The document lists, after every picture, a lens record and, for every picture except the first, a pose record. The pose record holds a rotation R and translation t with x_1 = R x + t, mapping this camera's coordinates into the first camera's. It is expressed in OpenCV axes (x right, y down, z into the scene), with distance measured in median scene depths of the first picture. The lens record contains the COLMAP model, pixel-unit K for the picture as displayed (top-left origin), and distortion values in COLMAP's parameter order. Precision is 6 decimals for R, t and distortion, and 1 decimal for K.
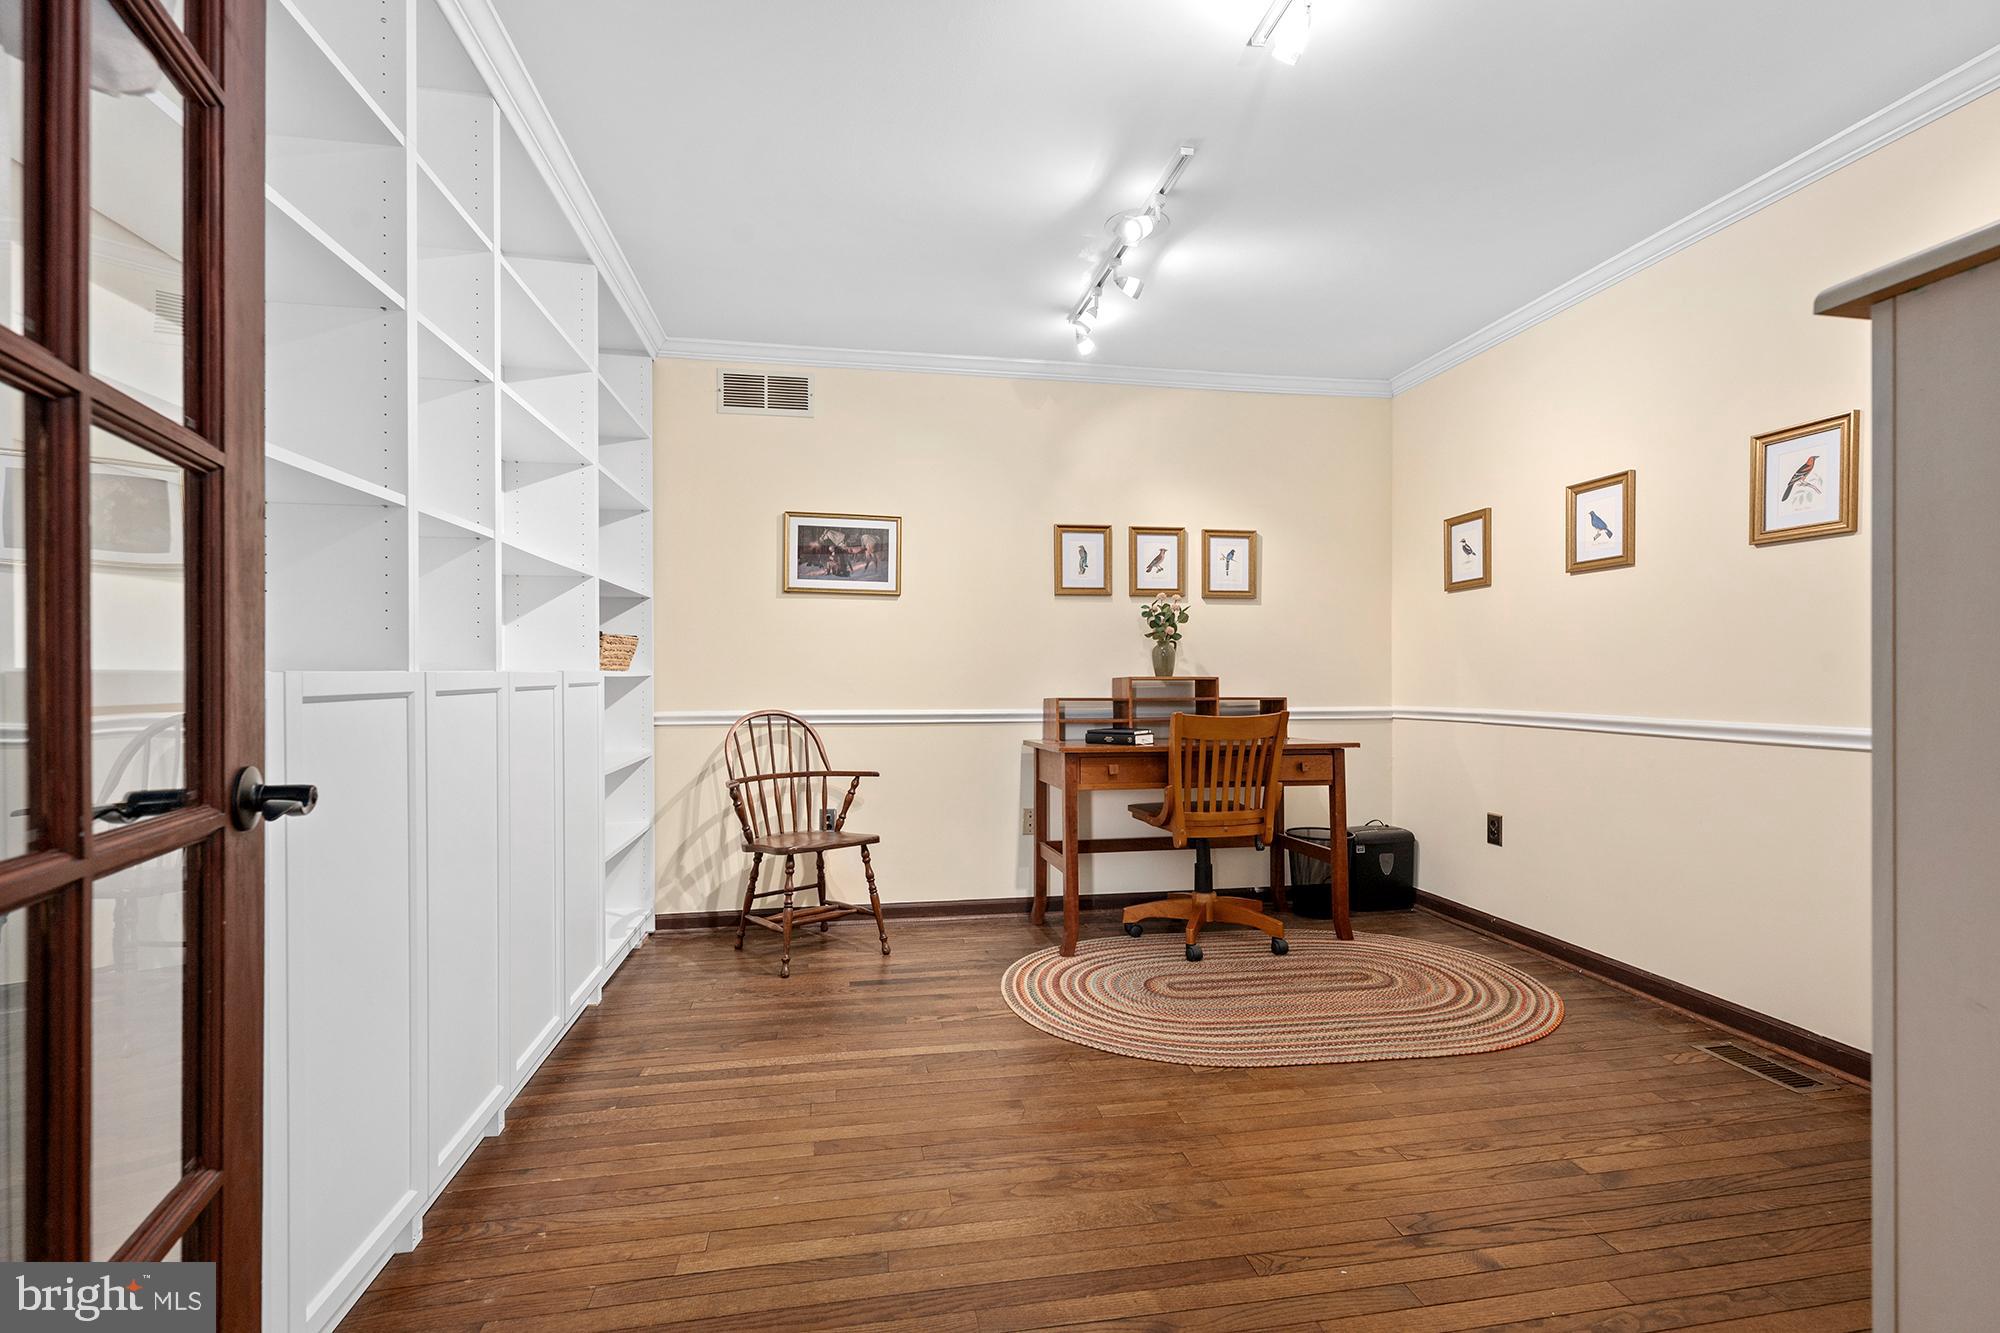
lens RADIAL K [[872.5, 0, 1000.0], [0, 872.5, 666.5], [0, 0, 1]] dist [0.000170, 0.000074]
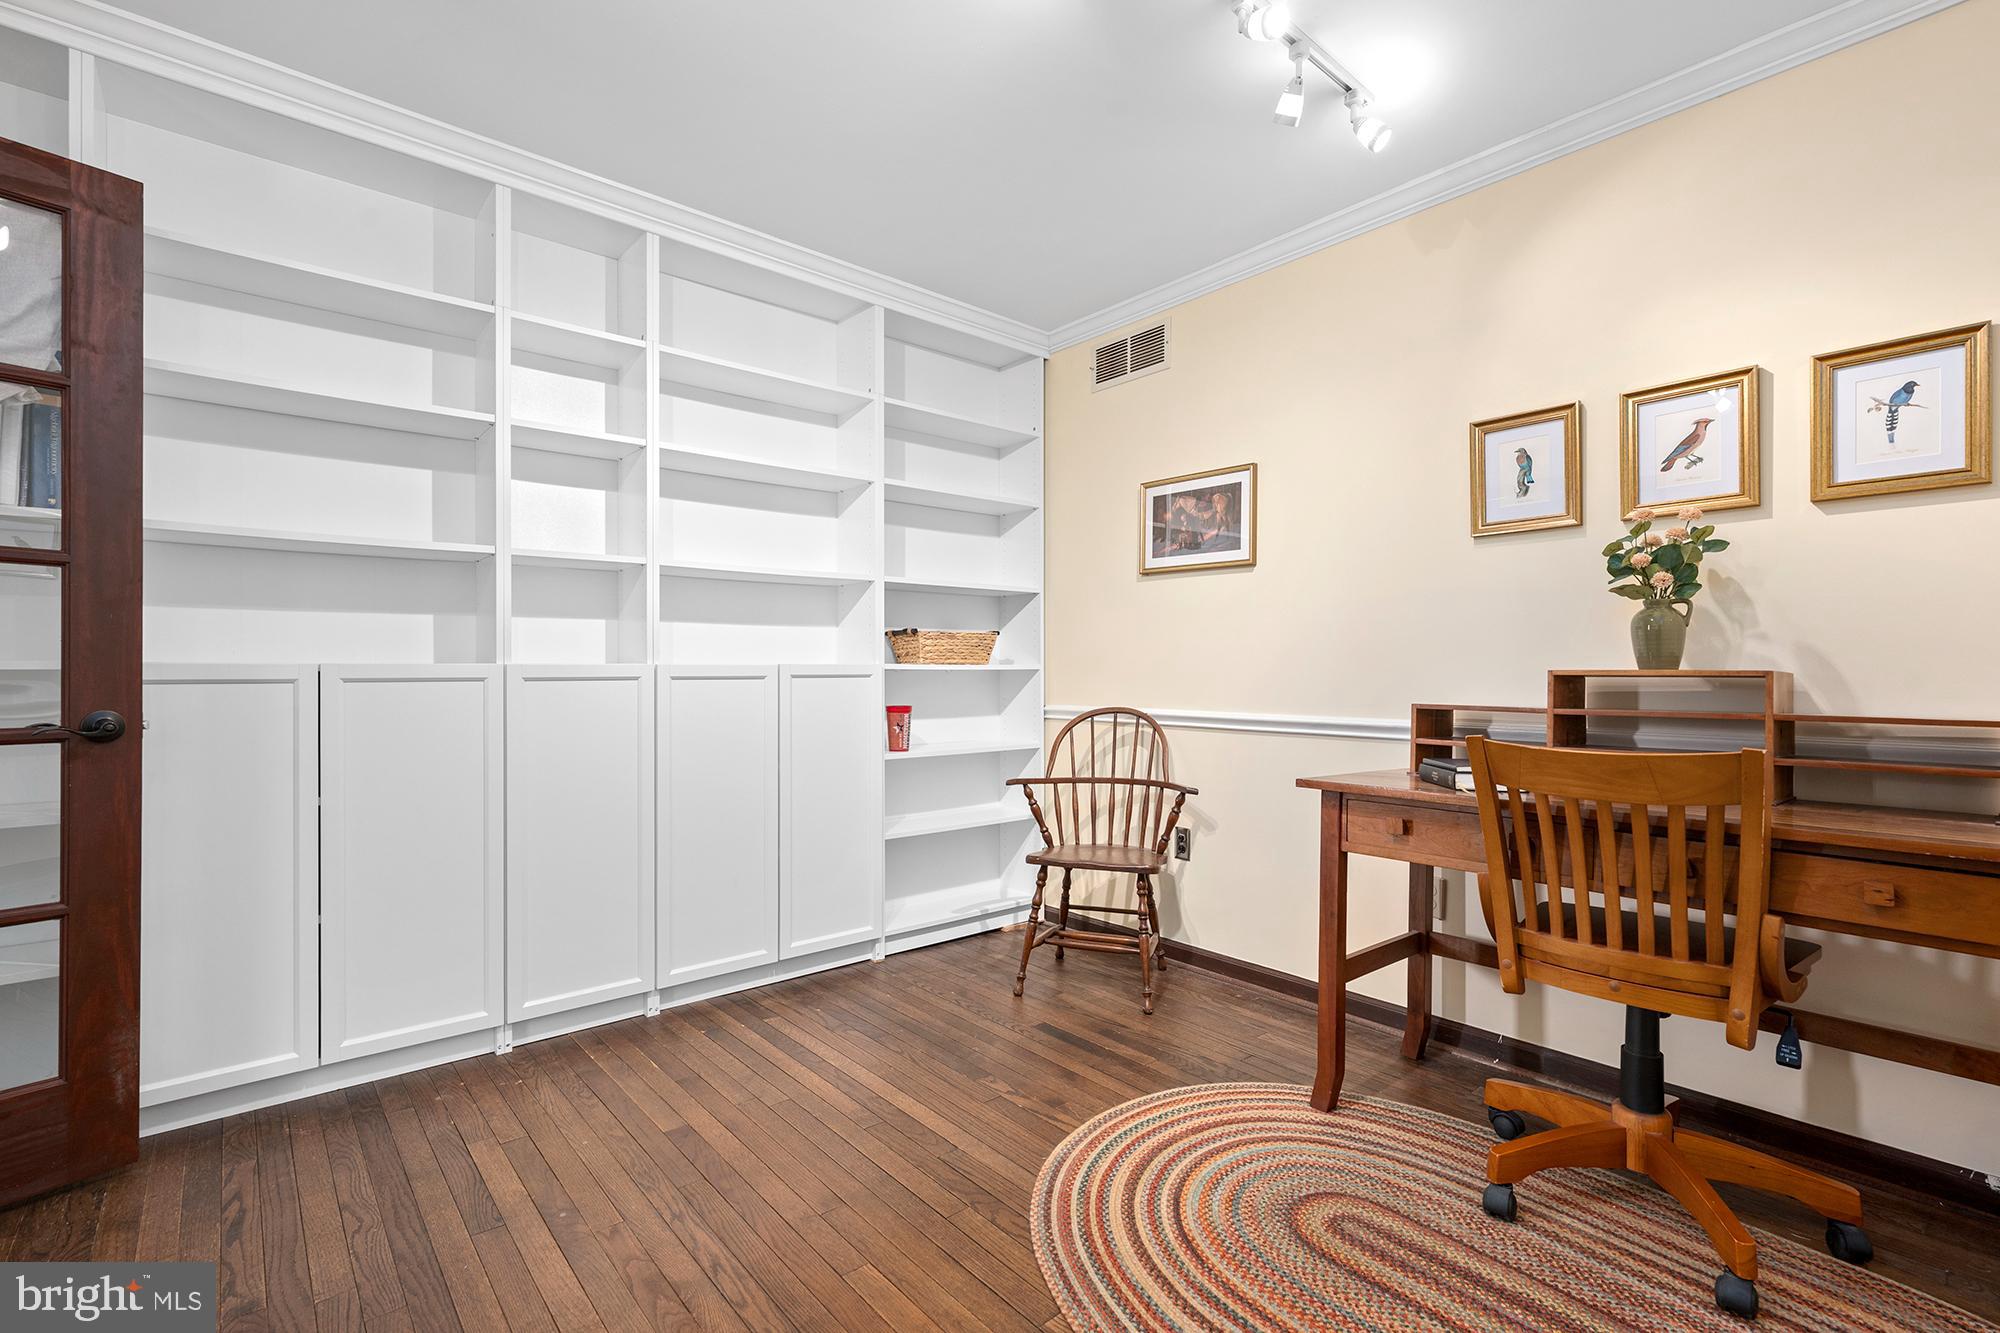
lens RADIAL K [[897.0, 0, 1000.6], [0, 897.0, 662.2], [0, 0, 1]] dist [-0.002349, -0.000172]
pose [[0.510437, -0.008425, -0.859874, 0.467818], [0.006988, 0.999960, -0.005649, 0.007711], [0.859887, -0.003125, 0.510475, 0.417407]]
